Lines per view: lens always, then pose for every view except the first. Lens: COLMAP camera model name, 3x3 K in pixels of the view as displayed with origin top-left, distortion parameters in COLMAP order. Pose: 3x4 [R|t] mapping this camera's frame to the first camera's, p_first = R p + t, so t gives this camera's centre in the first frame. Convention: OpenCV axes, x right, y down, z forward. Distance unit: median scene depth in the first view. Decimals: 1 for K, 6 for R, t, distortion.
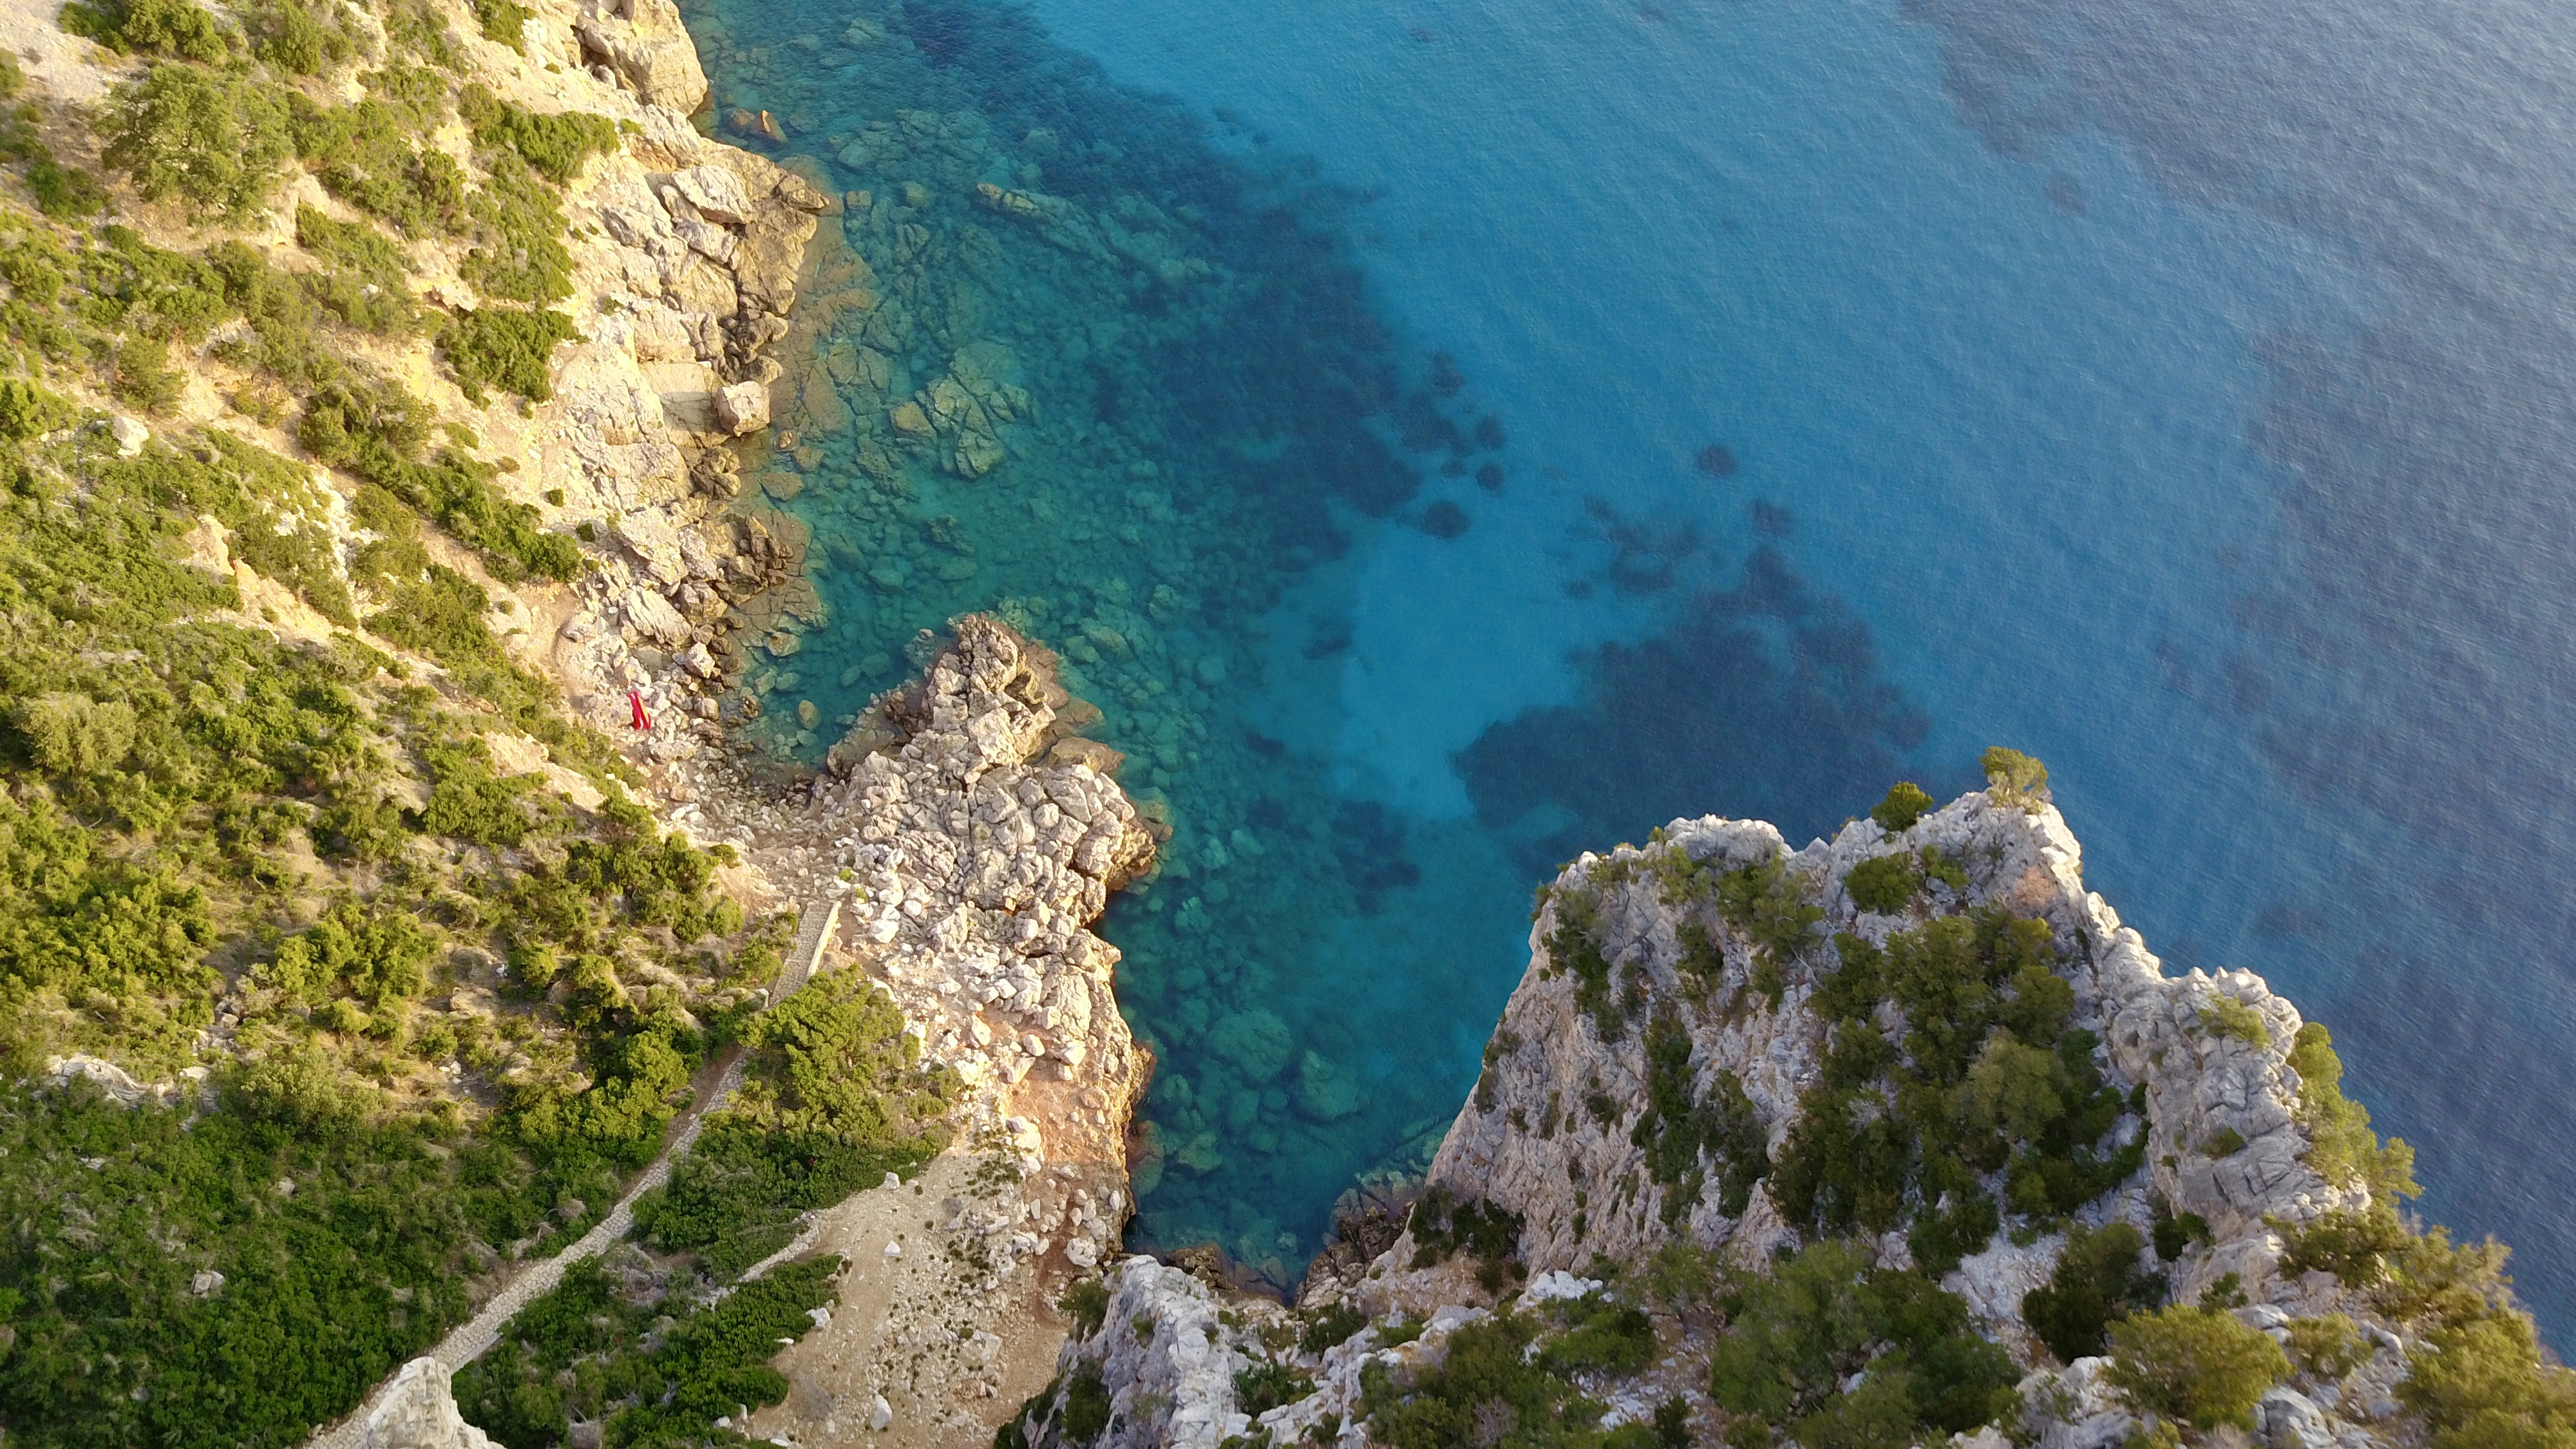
lens RADIAL K [[1976.7, 0, 1304.4], [0, 1976.7, 731.7], [0, 0, 1]] dist [-0.005661, 0.000233]
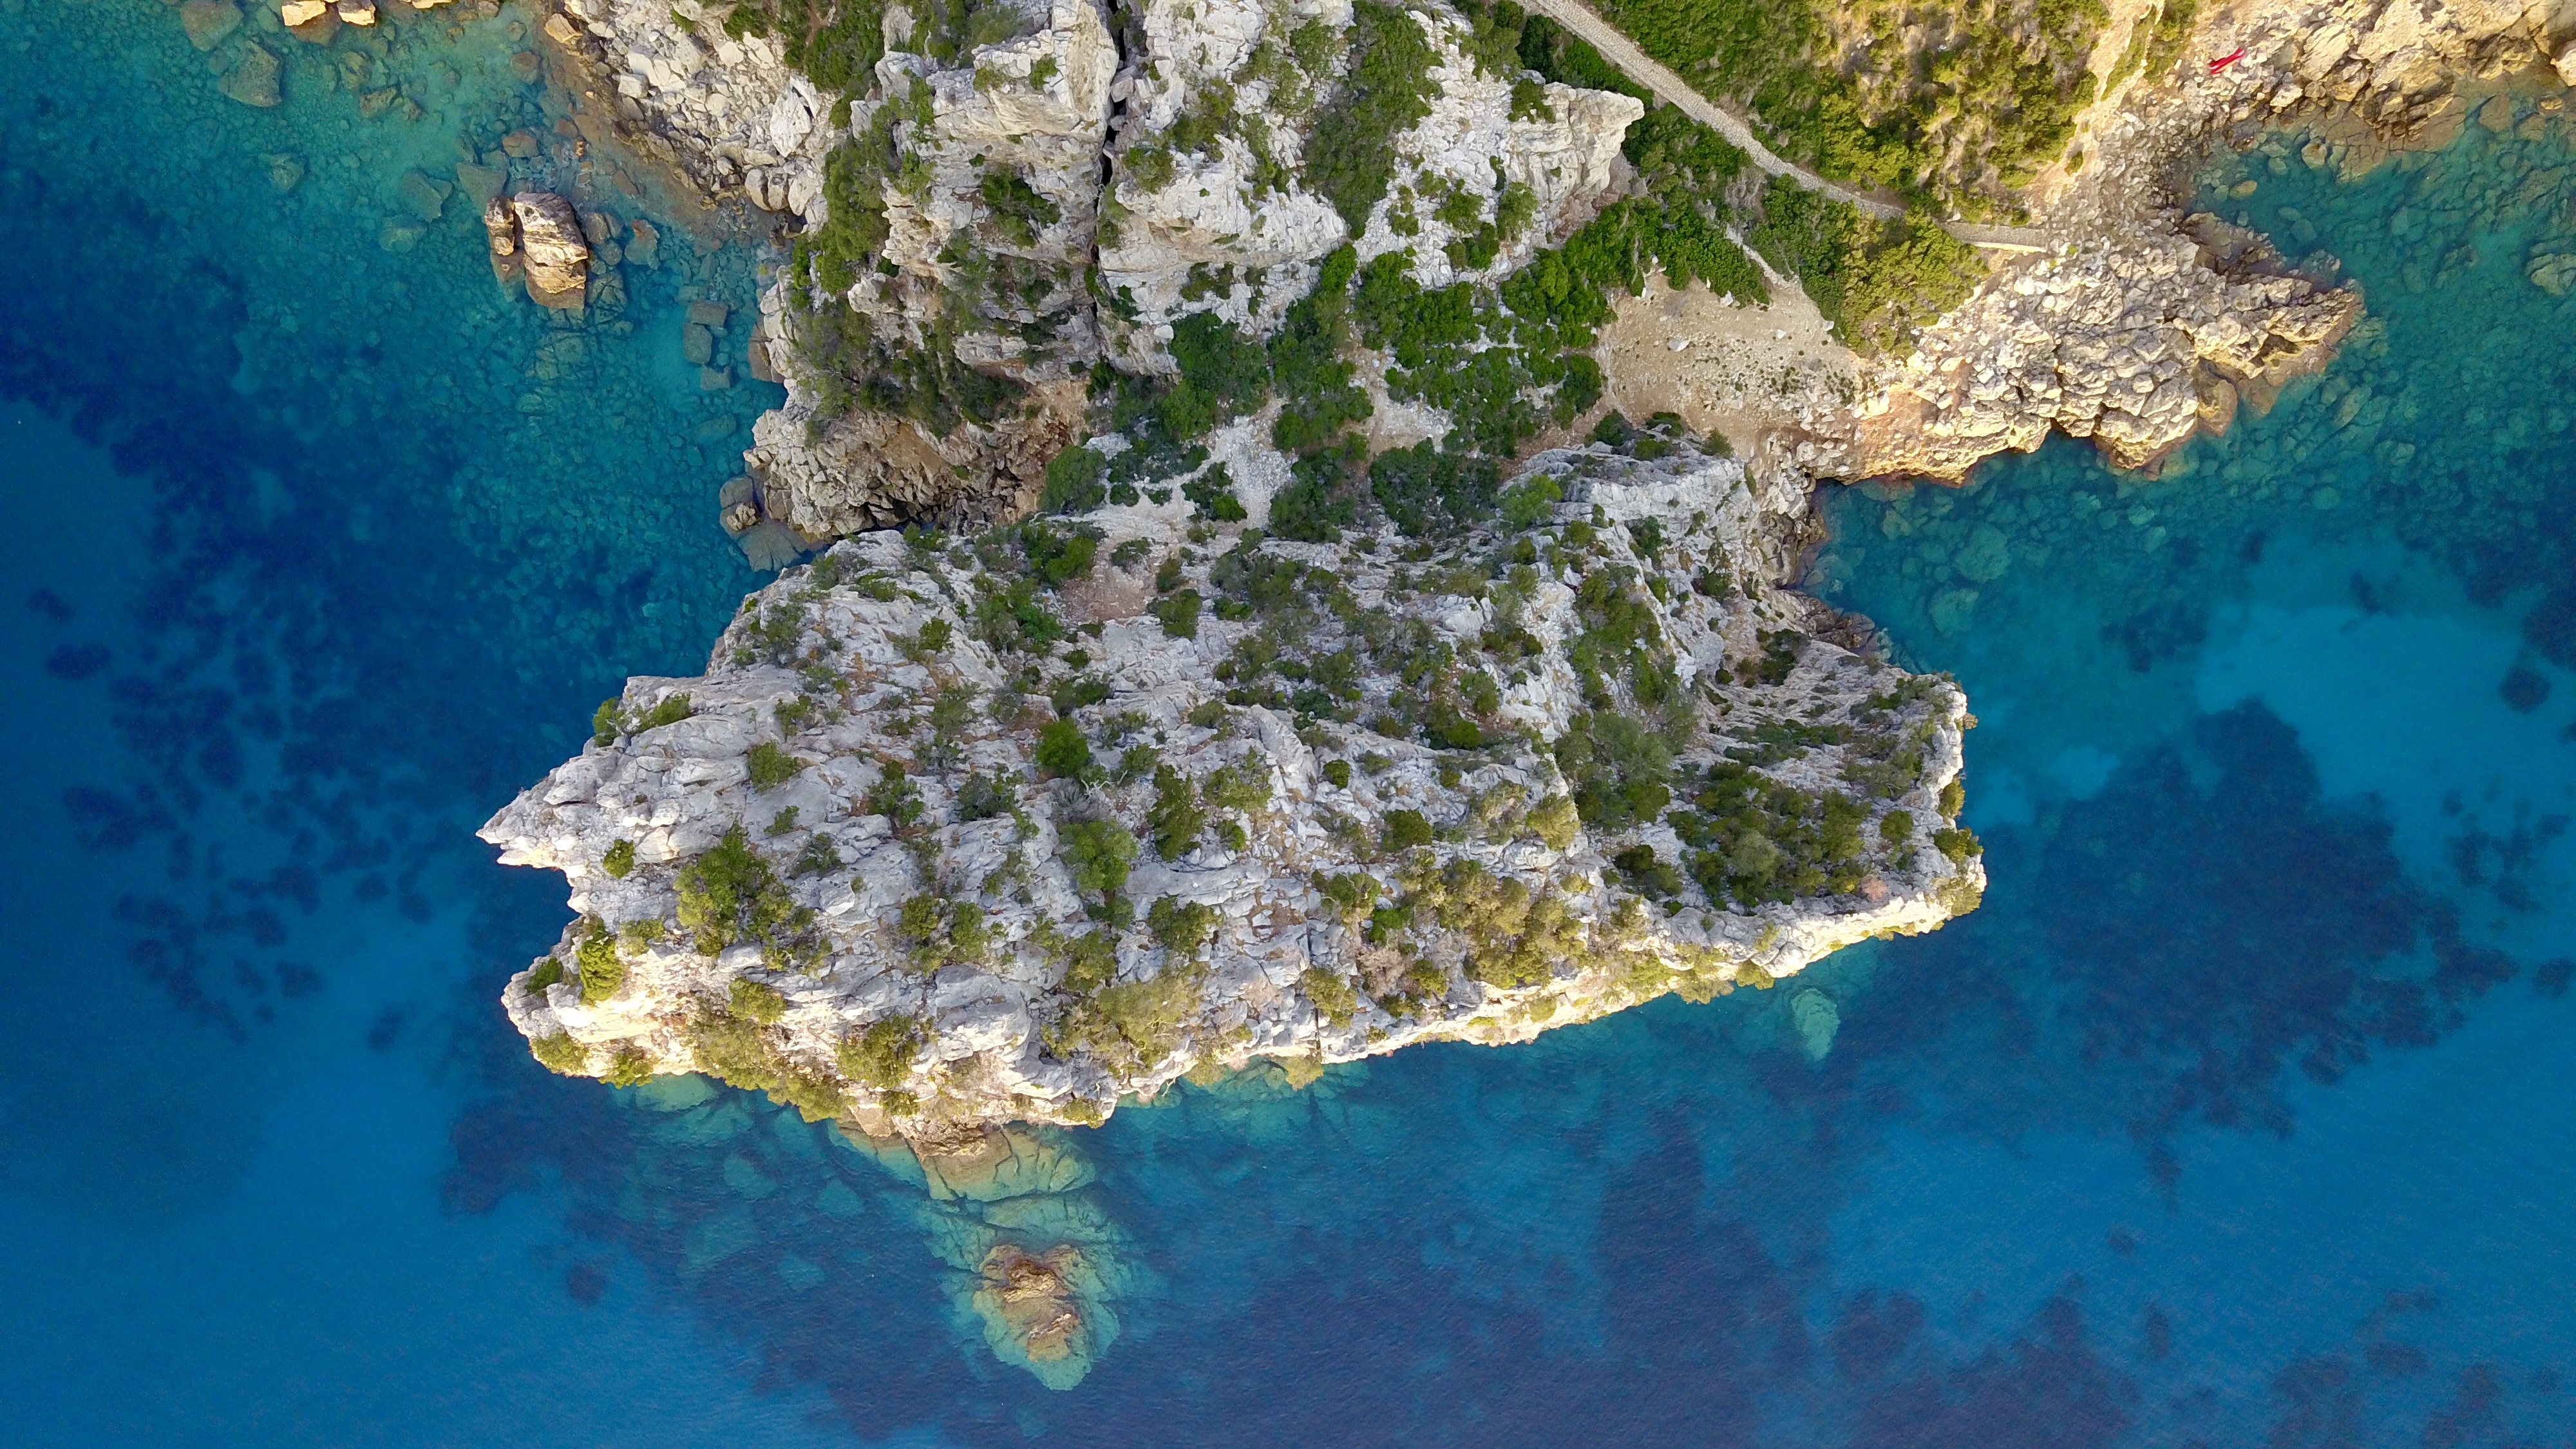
lens RADIAL K [[1976.7, 0, 1283.8], [0, 1976.7, 721.4], [0, 0, 1]] dist [-0.005661, 0.000233]
pose [[0.048437, 0.997406, -0.053243, 0.149260], [-0.758550, 0.071412, 0.647690, -0.383792], [0.649812, 0.009015, 0.760041, -0.426689]]
